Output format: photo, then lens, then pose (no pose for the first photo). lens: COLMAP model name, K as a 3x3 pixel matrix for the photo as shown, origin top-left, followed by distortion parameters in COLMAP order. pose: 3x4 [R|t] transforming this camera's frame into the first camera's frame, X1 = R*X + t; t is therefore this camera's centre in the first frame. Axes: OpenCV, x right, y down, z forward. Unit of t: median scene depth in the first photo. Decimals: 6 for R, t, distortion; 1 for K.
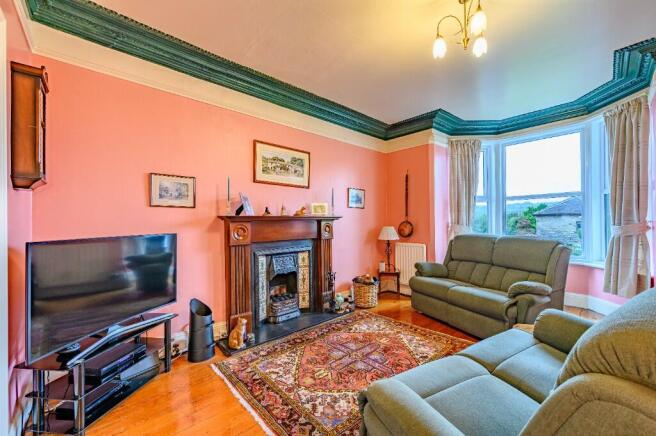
lens RADIAL K [[266.6, 0, 330.3], [0, 266.6, 220.1], [0, 0, 1]] dist [0.000446, 0.000020]
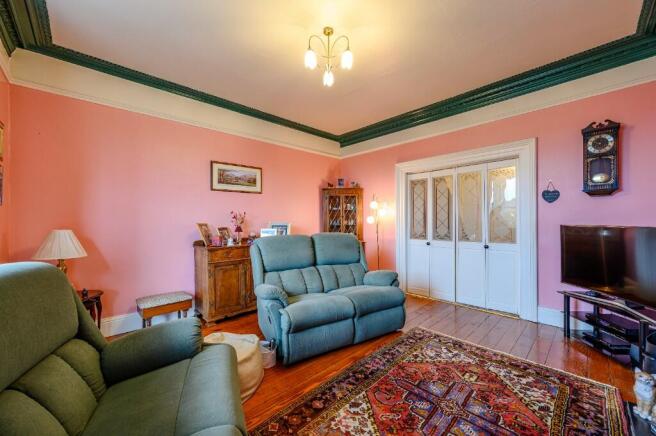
lens RADIAL K [[257.5, 0, 329.3], [0, 257.5, 220.7], [0, 0, 1]] dist [-0.001317, -0.000200]
pose [[-0.999350, 0.015923, -0.032337, 0.317520], [0.015955, 0.999872, -0.000737, 0.009307], [0.032321, -0.001252, -0.999477, 1.235154]]
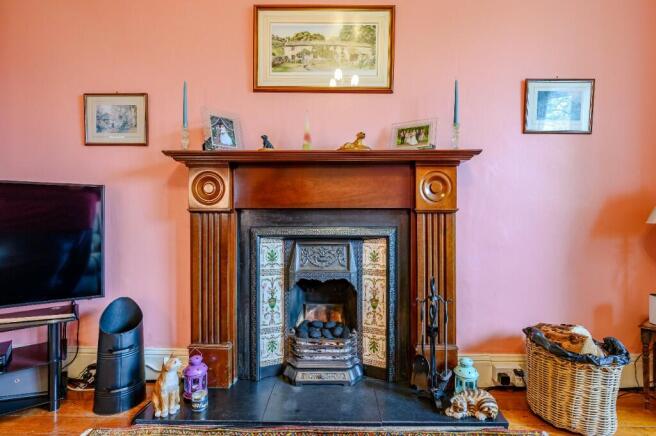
lens RADIAL K [[307.4, 0, 328.0], [0, 307.4, 218.0], [0, 0, 1]] dist [-0.004797, -0.000817]
pose [[0.725718, 0.017341, -0.687774, 0.205375], [-0.005500, 0.999797, 0.019405, 0.080428], [0.687970, -0.010300, 0.725666, 0.625096]]
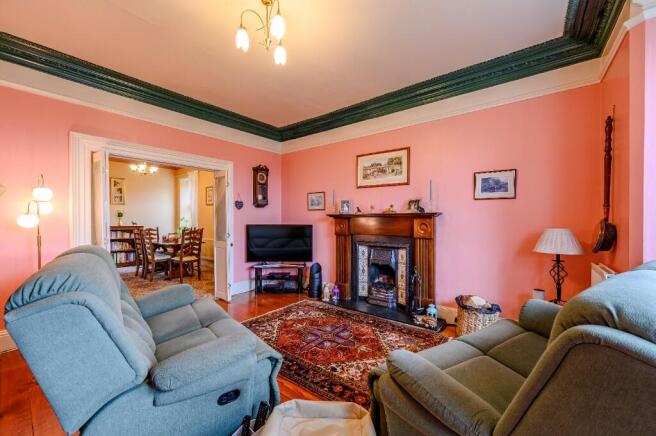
lens RADIAL K [[257.5, 0, 329.3], [0, 257.5, 220.7], [0, 0, 1]] dist [-0.001317, -0.000200]
pose [[0.158630, 0.014699, -0.987229, 0.875814], [0.003469, 0.999875, 0.015444, -0.002995], [0.987332, -0.005875, 0.158559, 0.618959]]
